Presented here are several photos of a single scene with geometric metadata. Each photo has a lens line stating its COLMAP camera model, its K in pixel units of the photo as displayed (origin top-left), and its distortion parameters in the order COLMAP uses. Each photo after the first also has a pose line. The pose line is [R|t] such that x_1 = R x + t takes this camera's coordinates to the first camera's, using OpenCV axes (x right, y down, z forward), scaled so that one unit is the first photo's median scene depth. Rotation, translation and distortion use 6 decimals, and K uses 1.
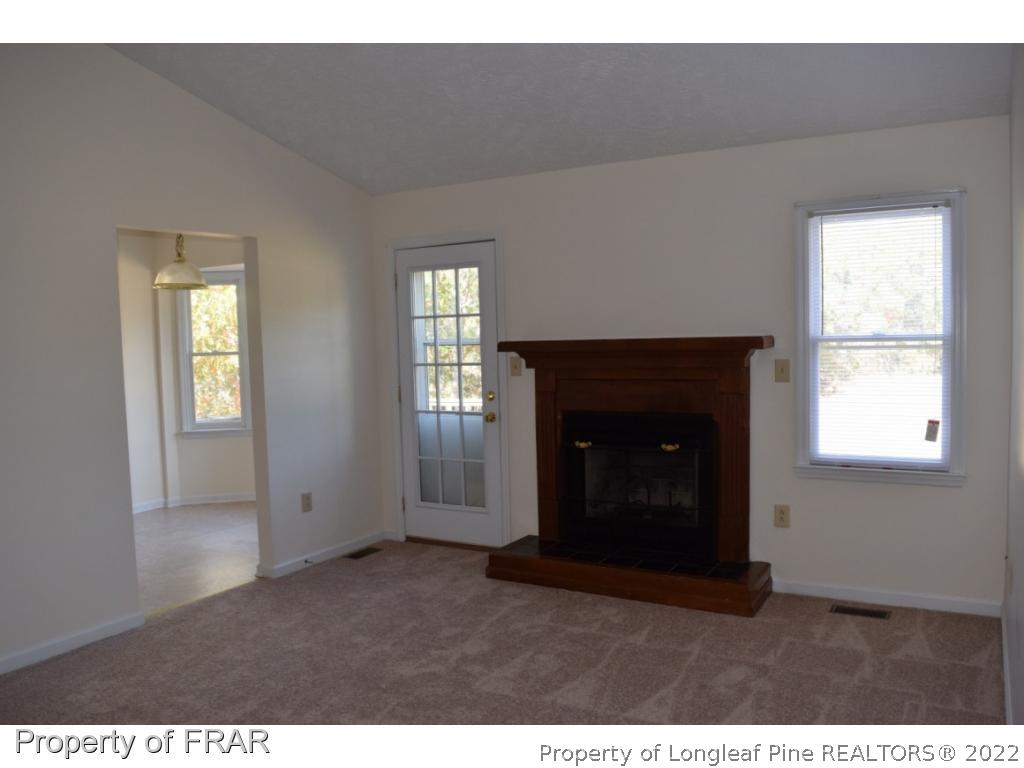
lens RADIAL K [[806.7, 0, 511.7], [0, 806.7, 385.1], [0, 0, 1]] dist [-0.079380, 0.001242]
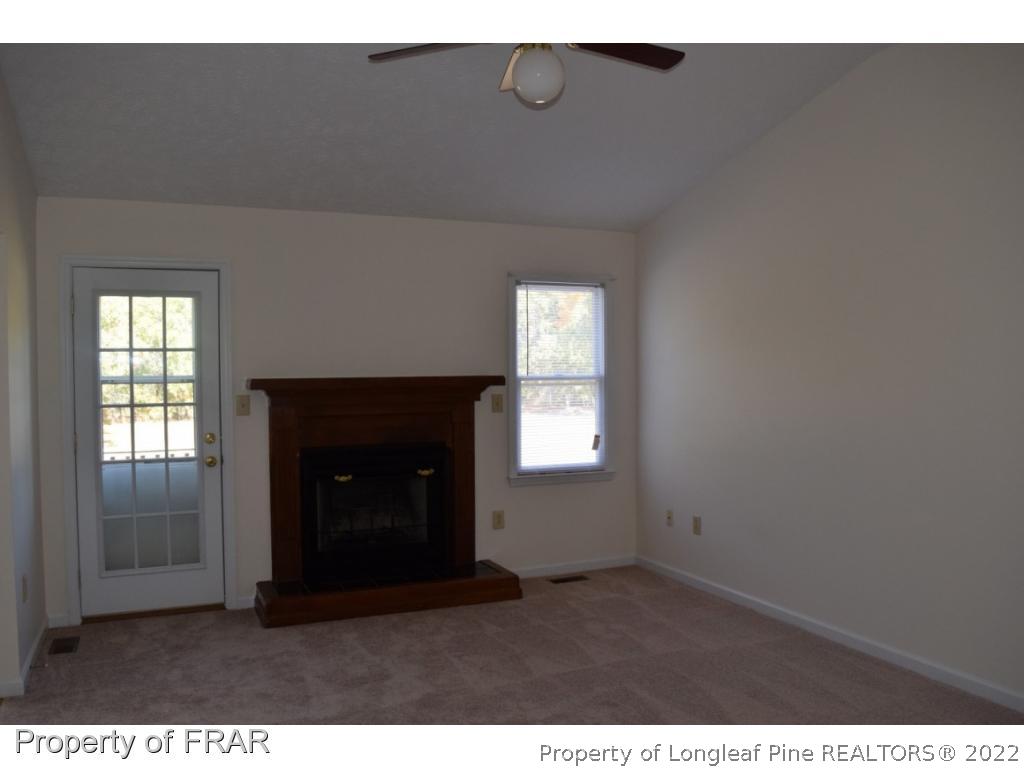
lens RADIAL K [[896.4, 0, 511.0], [0, 896.4, 382.1], [0, 0, 1]] dist [-0.055975, -0.005856]
pose [[0.584150, -0.003043, 0.811640, -0.687908], [0.035444, 0.999135, -0.021763, -0.017416], [-0.810871, 0.041481, 0.583753, 0.136076]]
